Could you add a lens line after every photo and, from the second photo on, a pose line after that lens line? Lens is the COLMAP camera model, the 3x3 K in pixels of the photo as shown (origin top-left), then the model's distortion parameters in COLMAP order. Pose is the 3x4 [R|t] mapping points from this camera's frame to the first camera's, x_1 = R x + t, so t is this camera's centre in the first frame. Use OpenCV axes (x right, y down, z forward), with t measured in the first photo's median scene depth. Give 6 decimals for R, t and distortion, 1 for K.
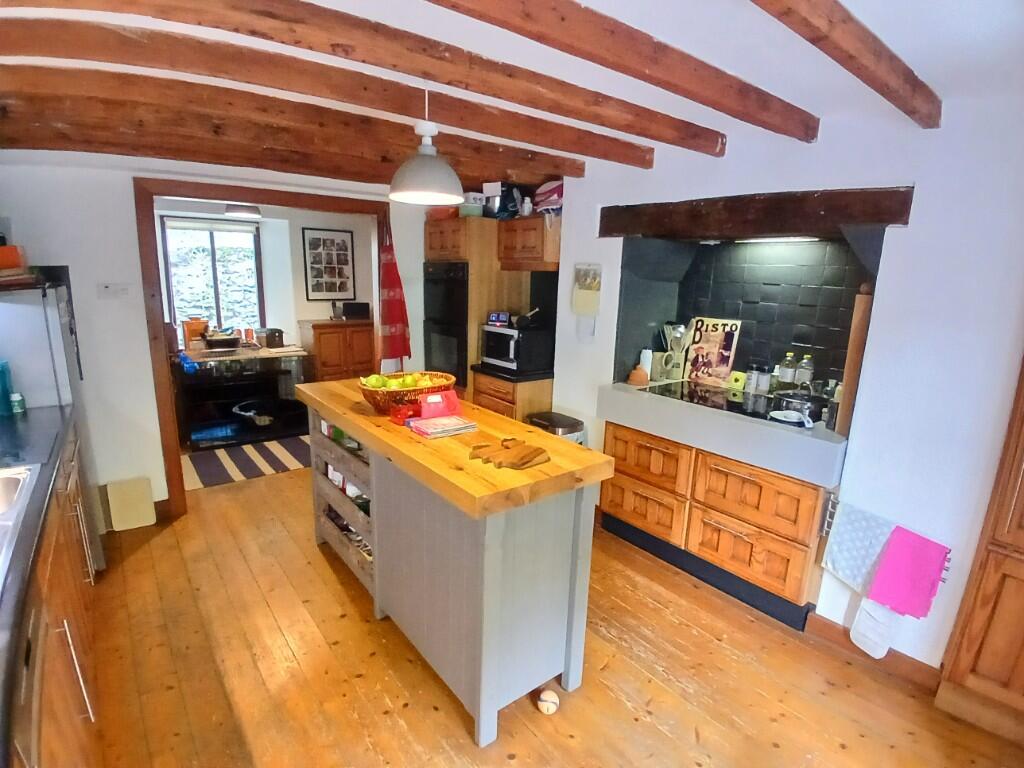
lens RADIAL K [[515.3, 0, 511.0], [0, 515.3, 397.5], [0, 0, 1]] dist [0.001017, -0.038041]
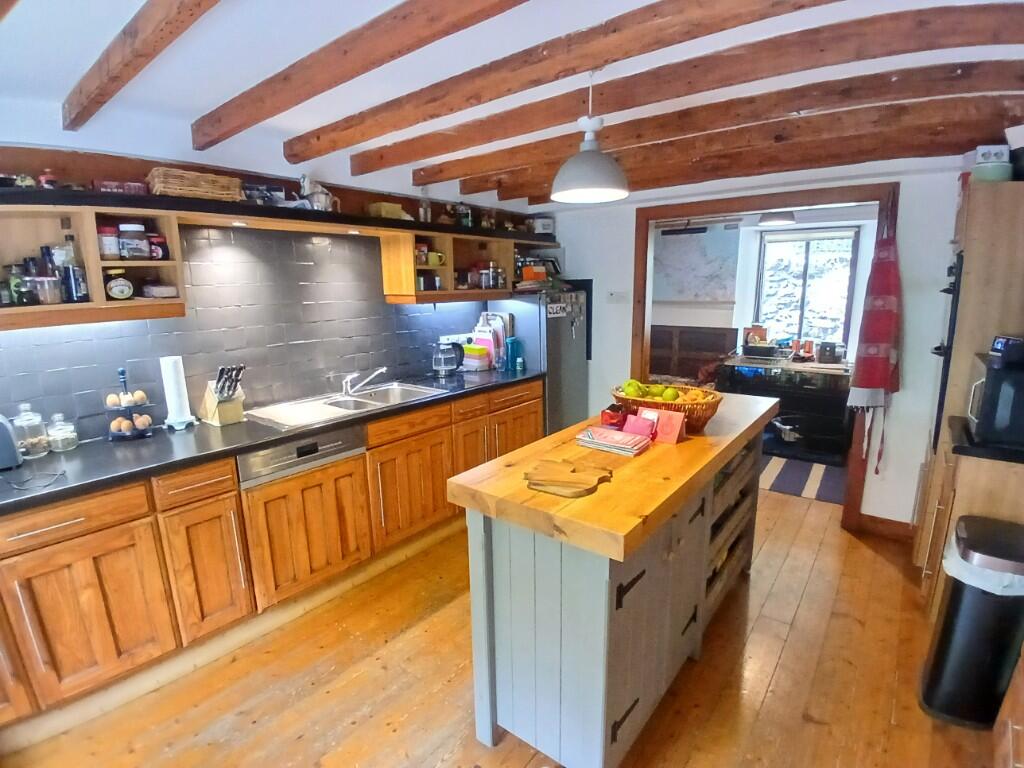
lens RADIAL K [[515.3, 0, 511.0], [0, 515.3, 397.5], [0, 0, 1]] dist [0.001017, -0.038041]
pose [[0.246875, 0.175607, -0.953003, 0.403894], [-0.201762, 0.971206, 0.126695, -0.058056], [0.947810, 0.161002, 0.275197, 0.336973]]
